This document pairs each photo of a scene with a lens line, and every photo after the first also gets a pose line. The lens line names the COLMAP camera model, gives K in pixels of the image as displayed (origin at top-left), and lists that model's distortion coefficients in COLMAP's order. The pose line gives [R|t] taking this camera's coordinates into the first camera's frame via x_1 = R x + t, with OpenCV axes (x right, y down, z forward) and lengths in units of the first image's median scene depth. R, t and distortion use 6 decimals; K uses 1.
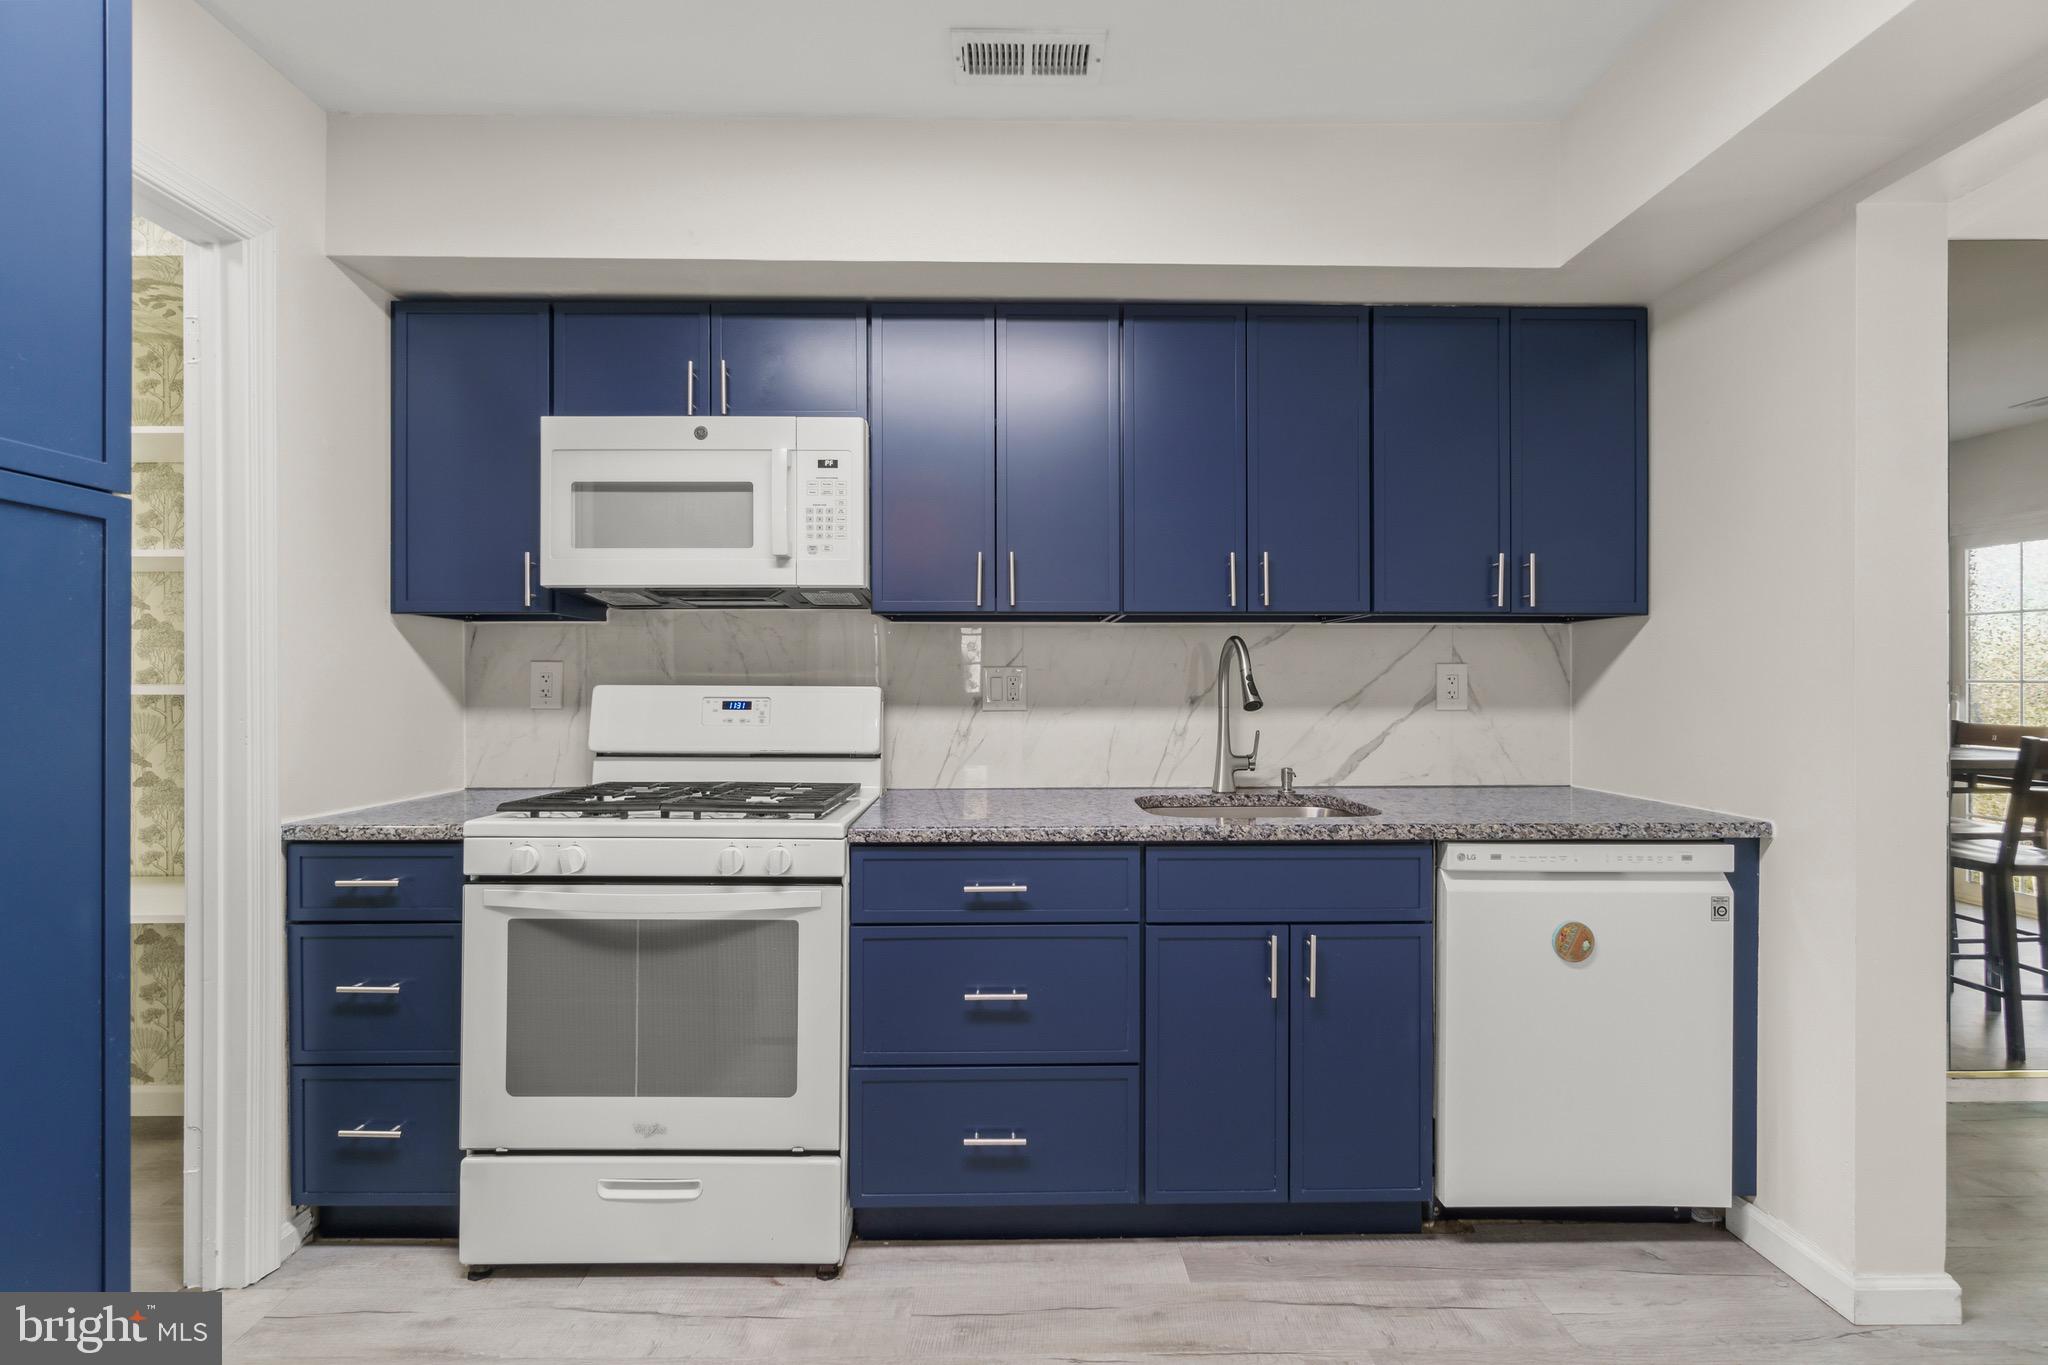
lens RADIAL K [[881.0, 0, 1014.4], [0, 881.0, 681.8], [0, 0, 1]] dist [-0.000746, 0.000385]
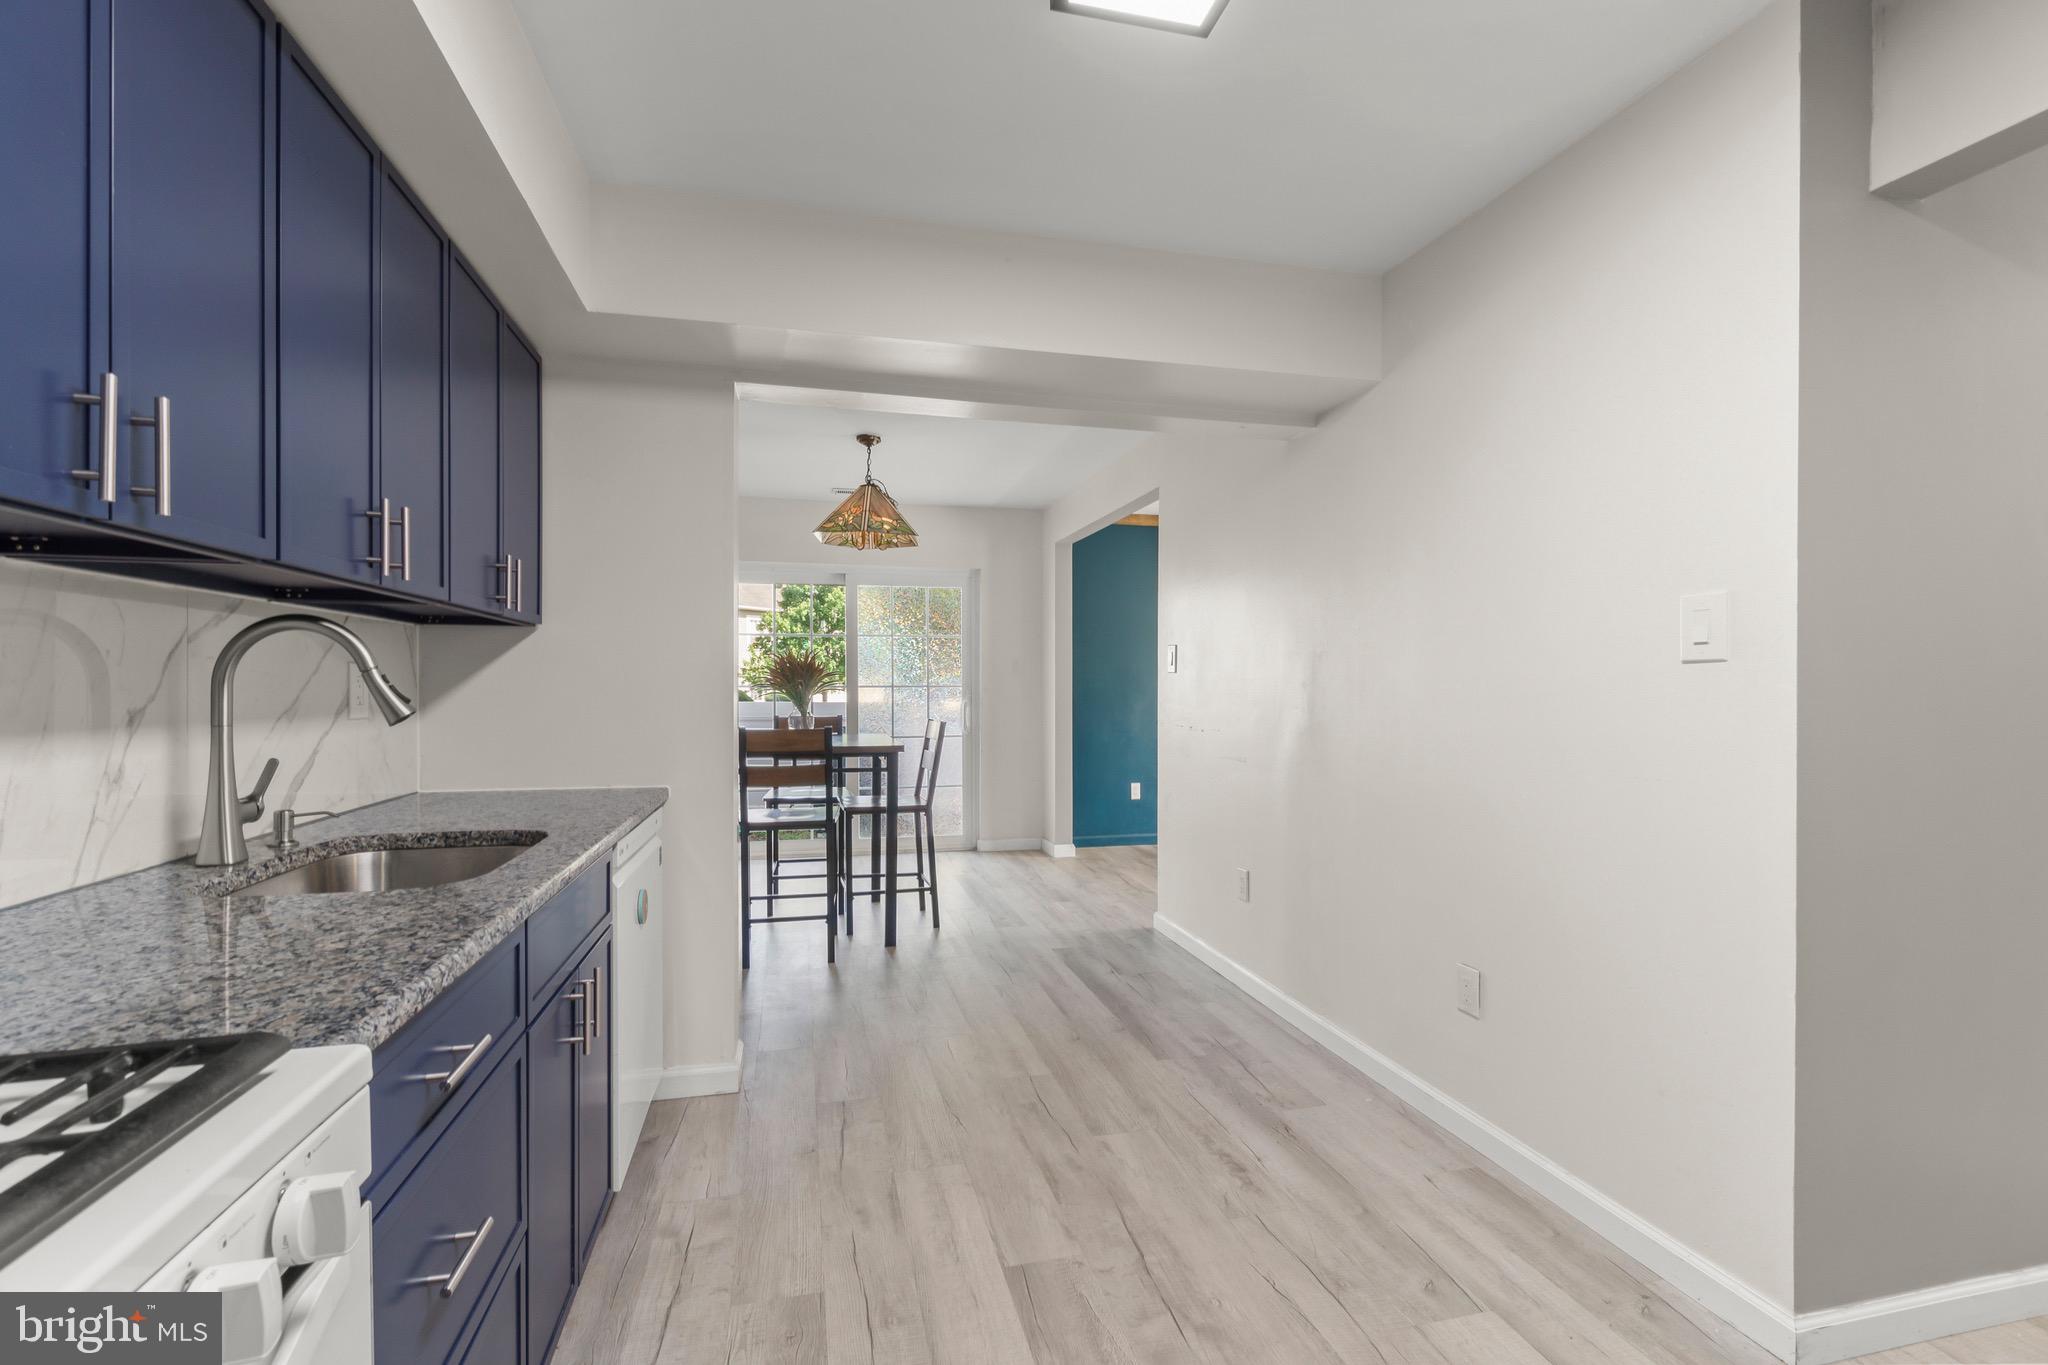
lens RADIAL K [[881.0, 0, 1015.9], [0, 881.0, 688.0], [0, 0, 1]] dist [-0.000746, 0.000385]
pose [[-0.218179, -0.000187, 0.975909, -0.503942], [-0.000727, 1.000000, 0.000030, 0.002729], [-0.975909, -0.000703, -0.218179, 0.623309]]
